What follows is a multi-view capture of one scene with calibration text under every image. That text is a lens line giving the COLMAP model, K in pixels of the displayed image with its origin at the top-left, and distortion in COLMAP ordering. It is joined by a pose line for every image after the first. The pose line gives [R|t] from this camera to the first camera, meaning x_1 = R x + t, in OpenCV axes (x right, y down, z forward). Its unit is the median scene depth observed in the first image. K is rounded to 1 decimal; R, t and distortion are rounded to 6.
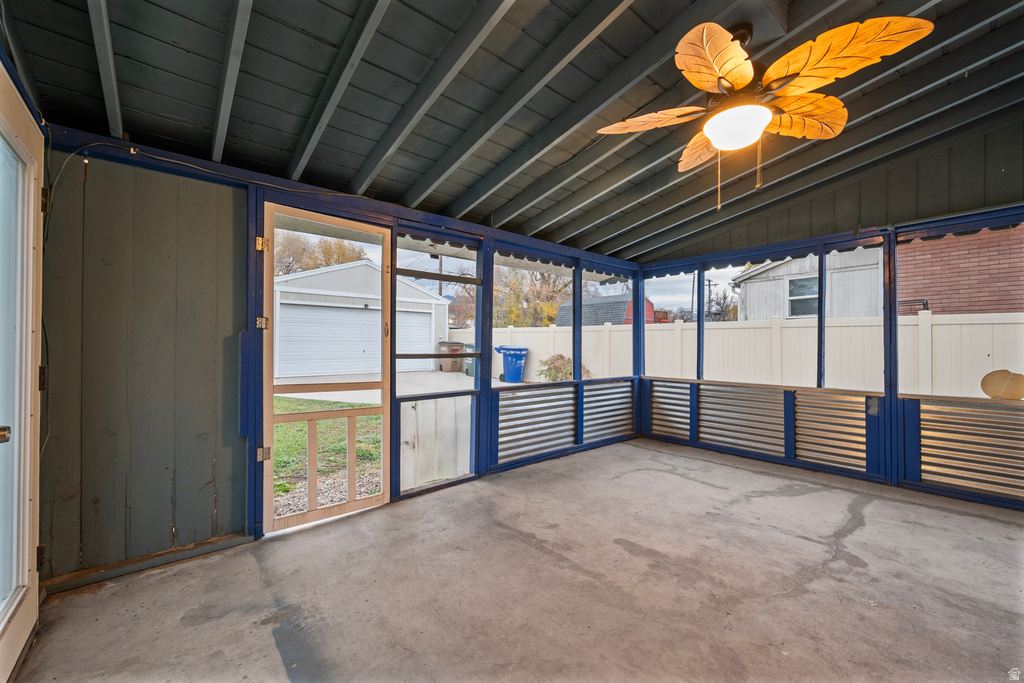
lens RADIAL K [[402.8, 0, 516.8], [0, 402.8, 337.2], [0, 0, 1]] dist [-0.001421, 0.000395]
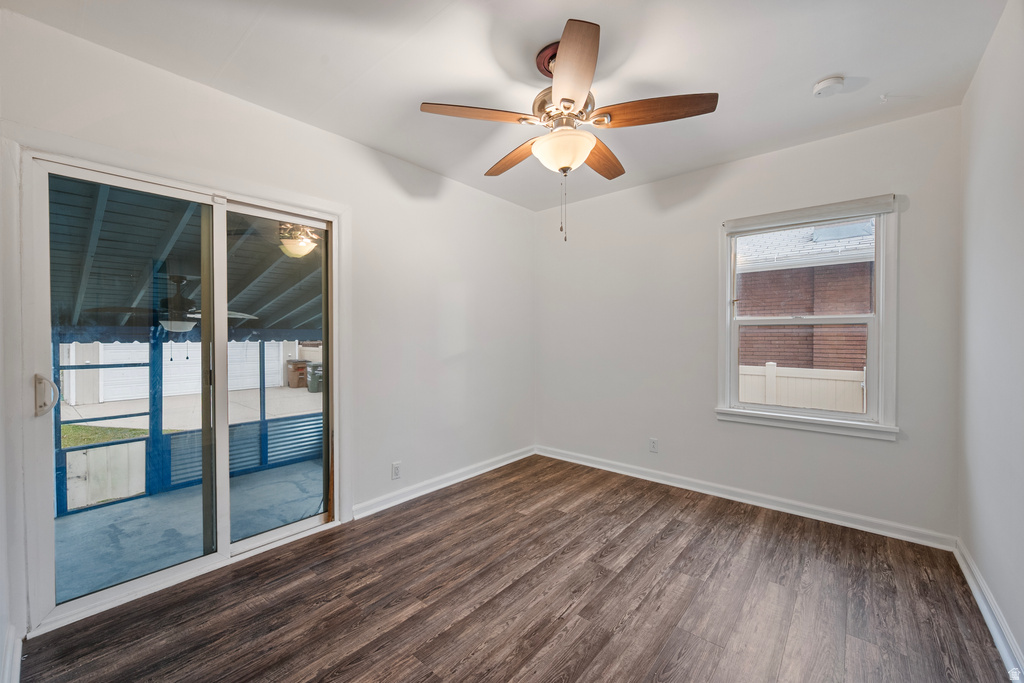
lens RADIAL K [[402.8, 0, 513.3], [0, 402.8, 342.4], [0, 0, 1]] dist [-0.001421, 0.000395]
pose [[0.988707, -0.012914, 0.149303, 1.019409], [0.008995, 0.999598, 0.026895, -0.247083], [-0.149590, -0.025248, 0.988426, -0.665178]]
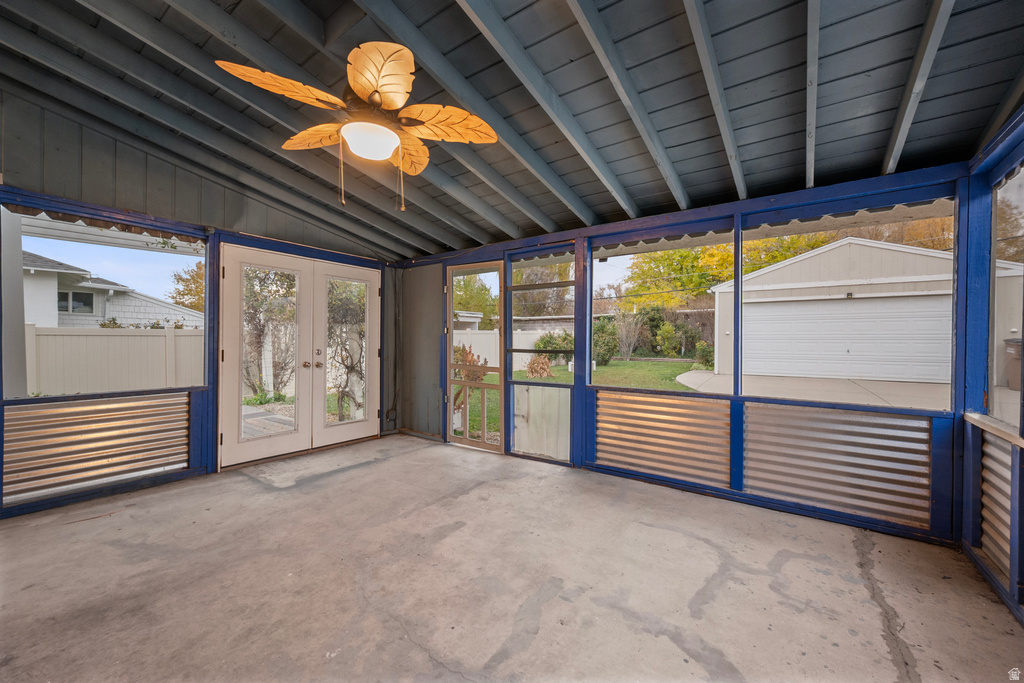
lens RADIAL K [[402.8, 0, 513.1], [0, 402.8, 335.4], [0, 0, 1]] dist [-0.001421, 0.000395]
pose [[0.233971, -0.016582, -0.972102, 0.901851], [0.014565, 0.999802, -0.013549, 0.013022], [0.972135, -0.010988, 0.234166, 0.596223]]
